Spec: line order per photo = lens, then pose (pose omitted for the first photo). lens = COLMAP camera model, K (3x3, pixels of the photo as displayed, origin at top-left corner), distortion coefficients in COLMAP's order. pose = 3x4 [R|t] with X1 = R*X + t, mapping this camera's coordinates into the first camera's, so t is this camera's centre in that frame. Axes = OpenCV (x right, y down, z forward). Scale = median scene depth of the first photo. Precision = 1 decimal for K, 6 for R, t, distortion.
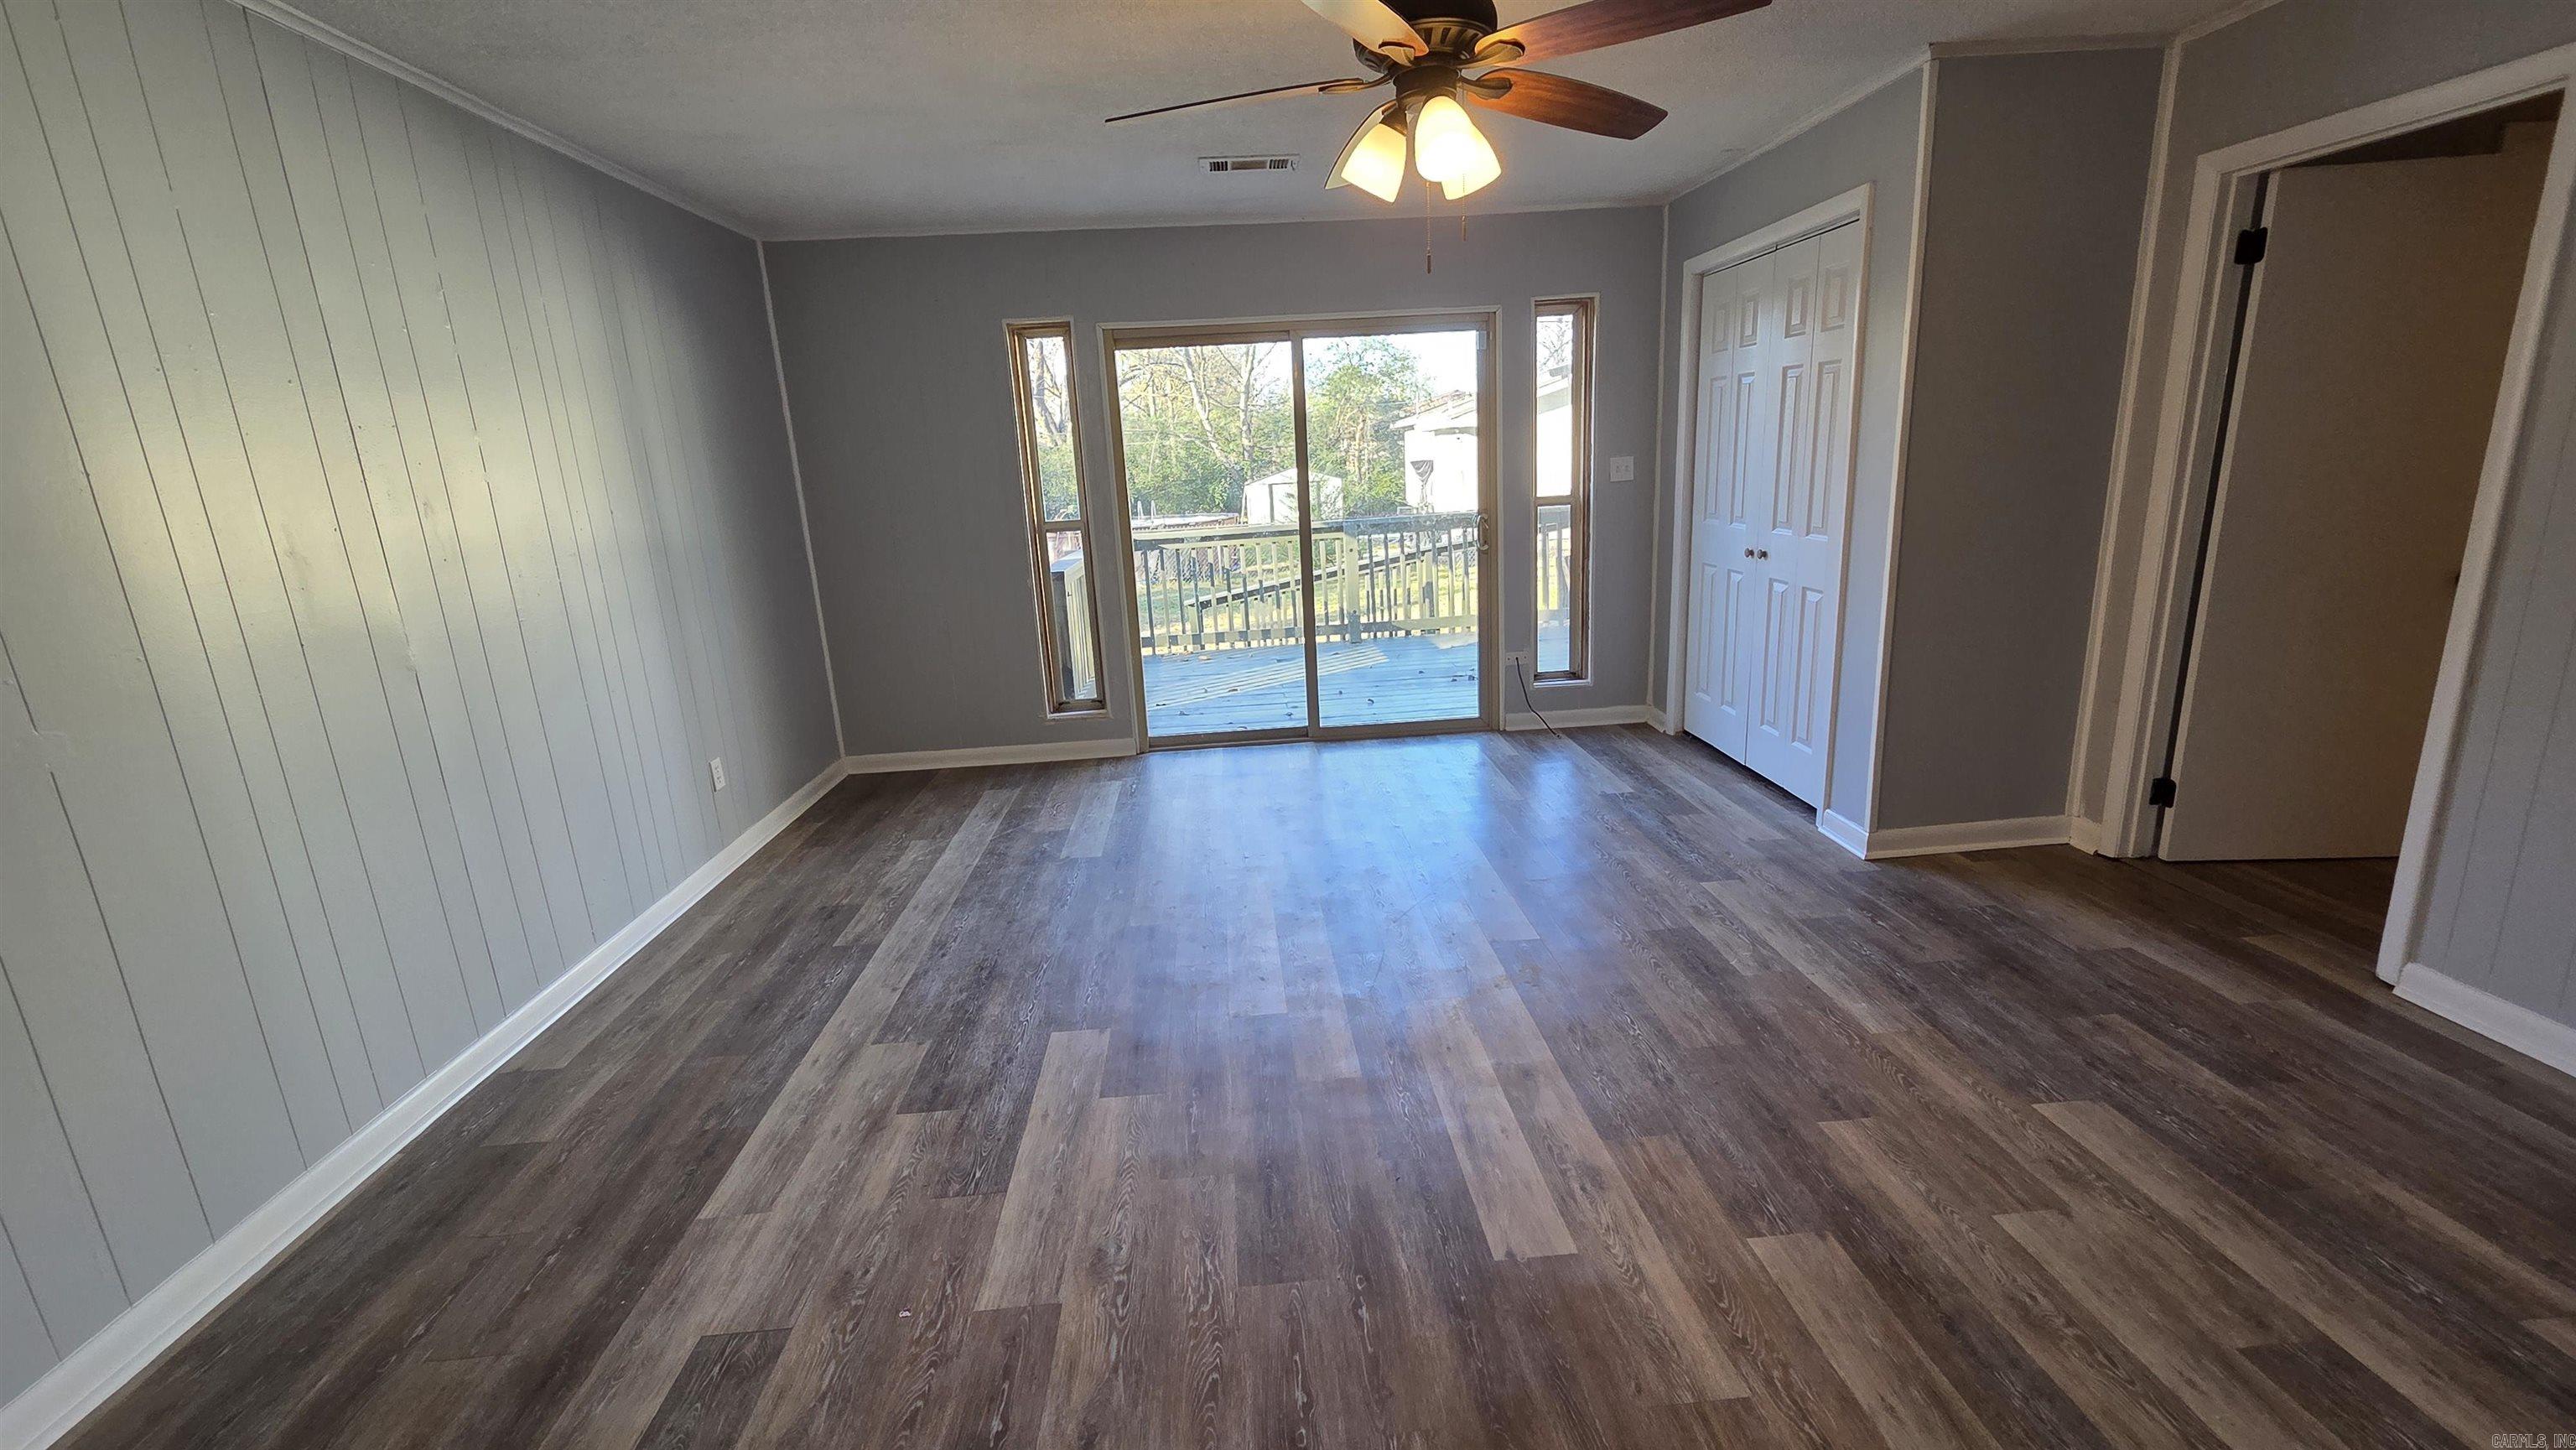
lens RADIAL K [[1059.5, 0, 1293.2], [0, 1059.5, 714.4], [0, 0, 1]] dist [0.000693, 0.000188]
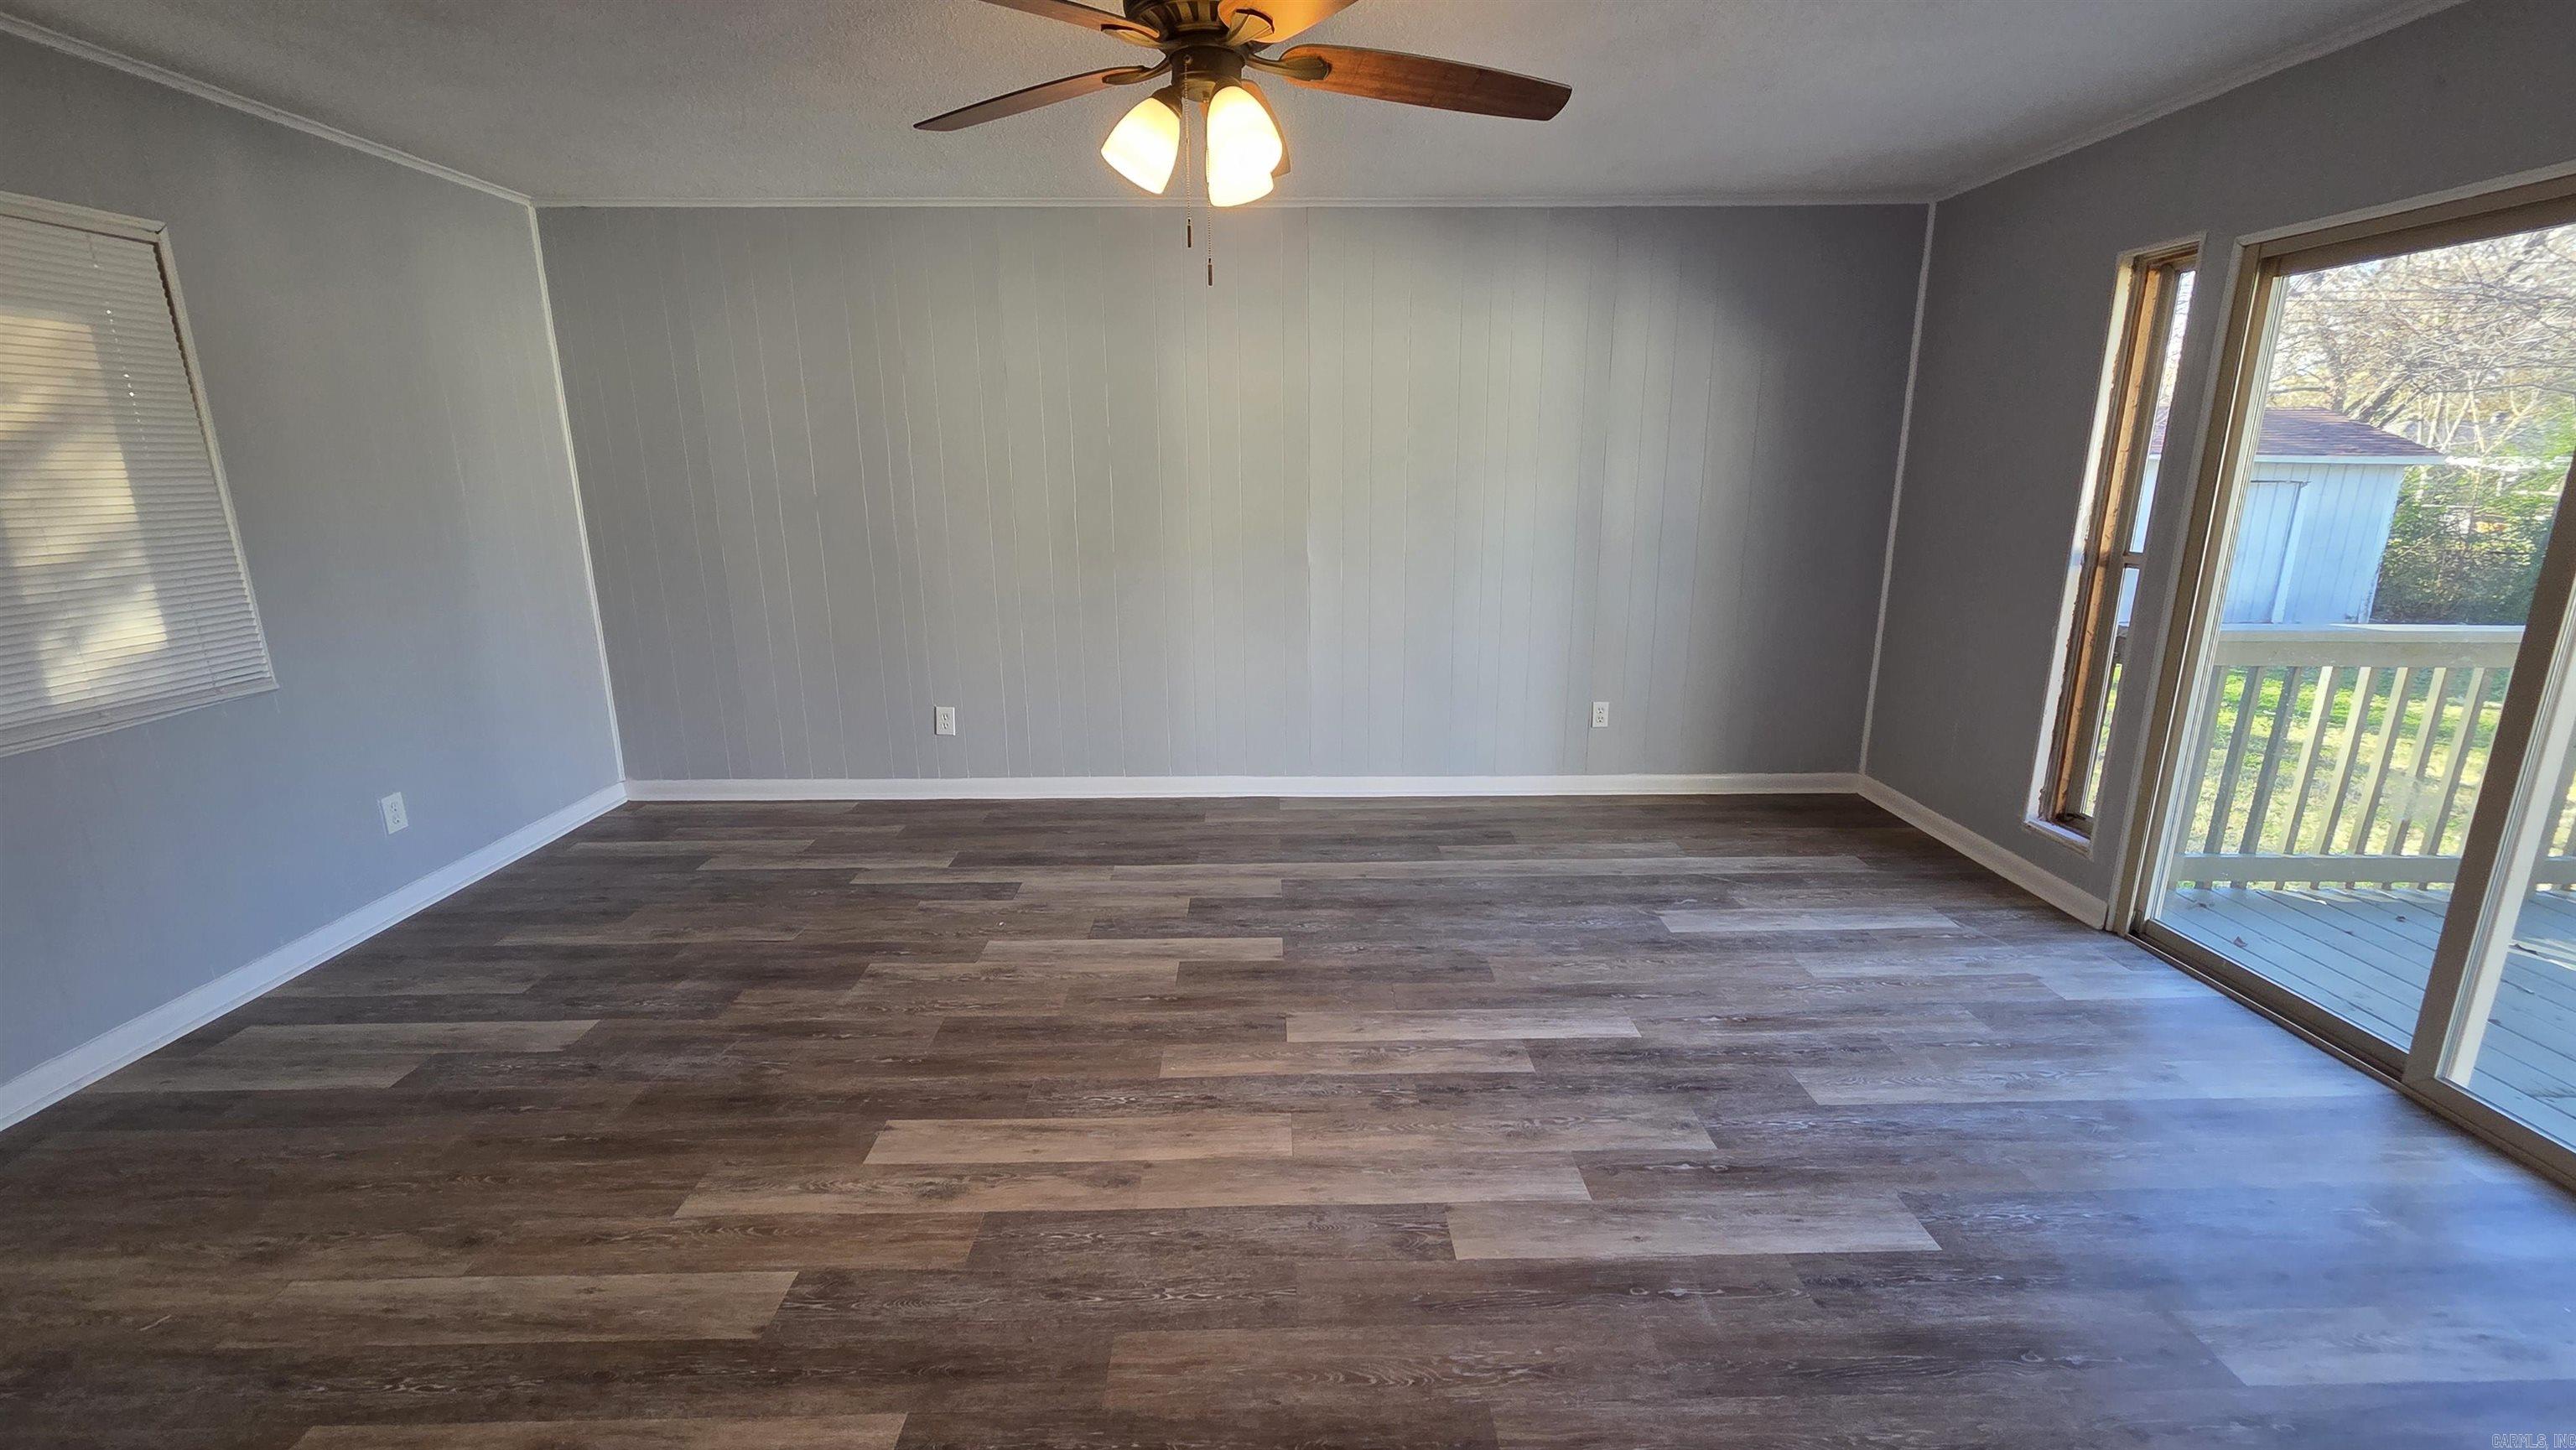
lens RADIAL K [[1050.3, 0, 1279.0], [0, 1050.3, 727.6], [0, 0, 1]] dist [0.003141, 0.000223]
pose [[-0.058762, 0.297101, -0.953036, 0.990576], [-0.232158, 0.924443, 0.302502, -0.334589], [0.970901, 0.239031, 0.014652, 1.067769]]
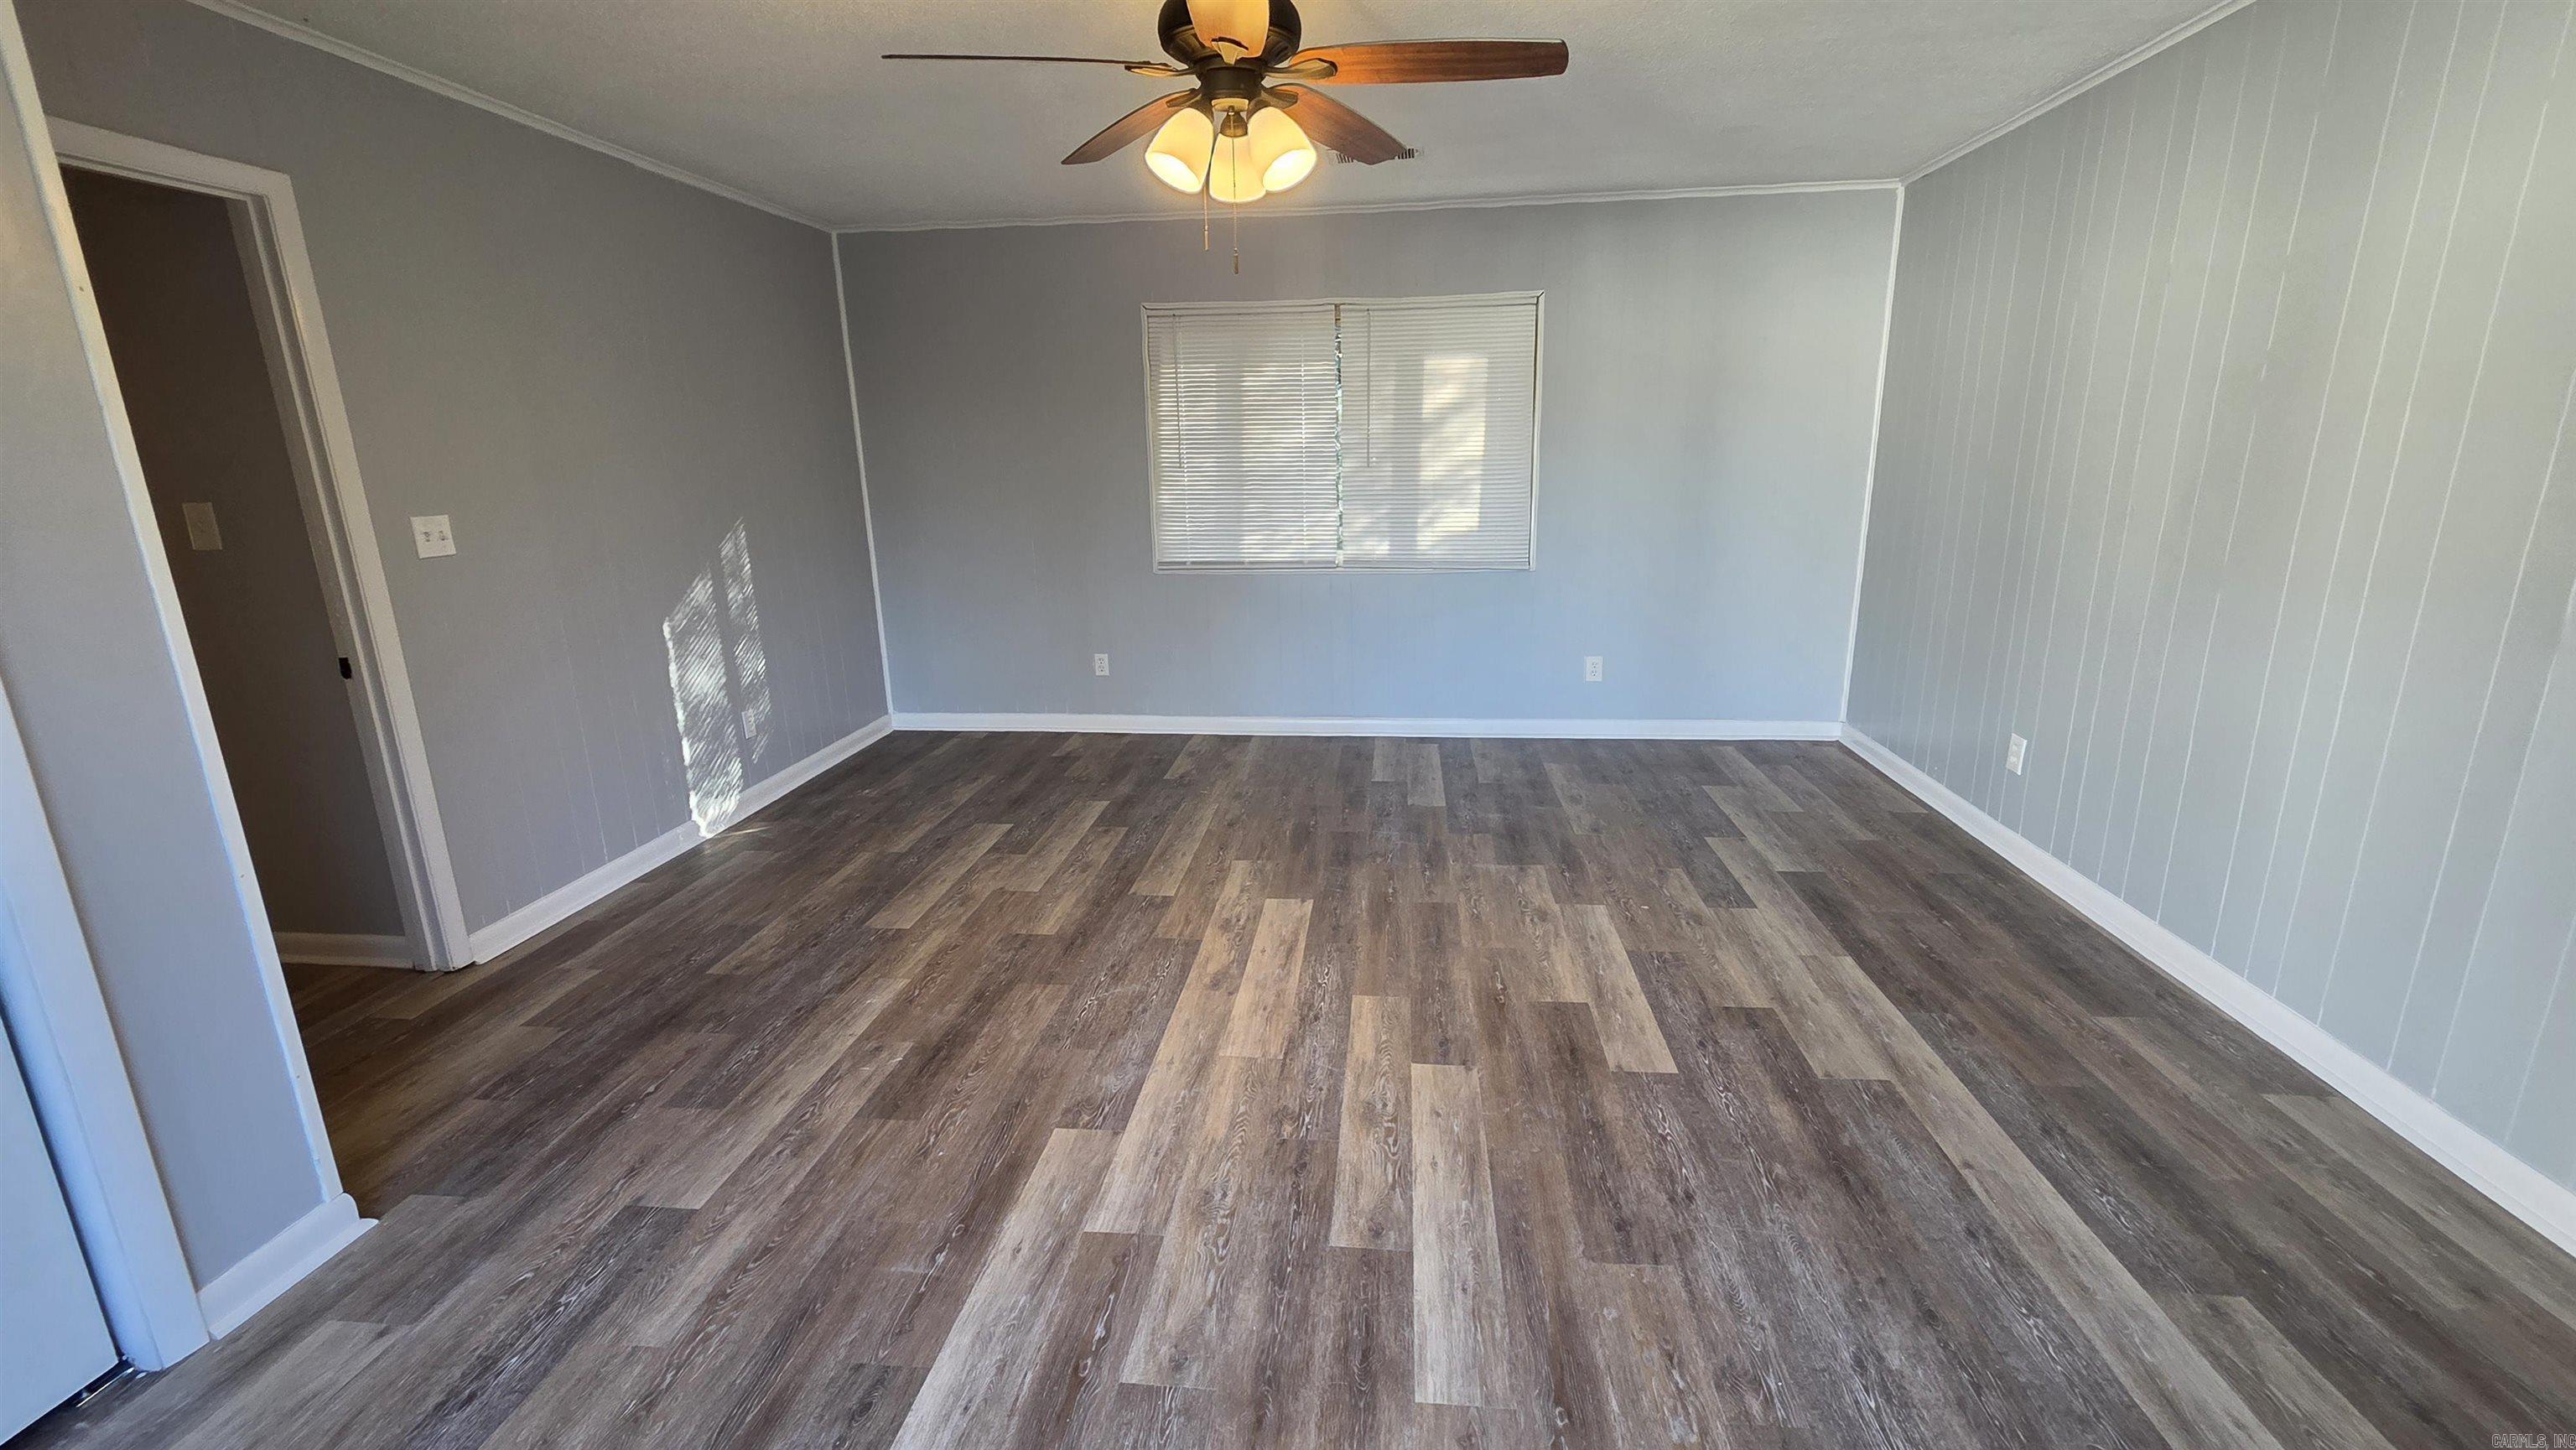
lens RADIAL K [[1059.5, 0, 1293.2], [0, 1059.5, 714.4], [0, 0, 1]] dist [0.000693, 0.000188]
pose [[-0.982344, 0.025726, 0.185304, -0.094722], [0.109270, 0.882887, 0.456695, -0.473949], [-0.151854, 0.468880, -0.870110, 1.951974]]
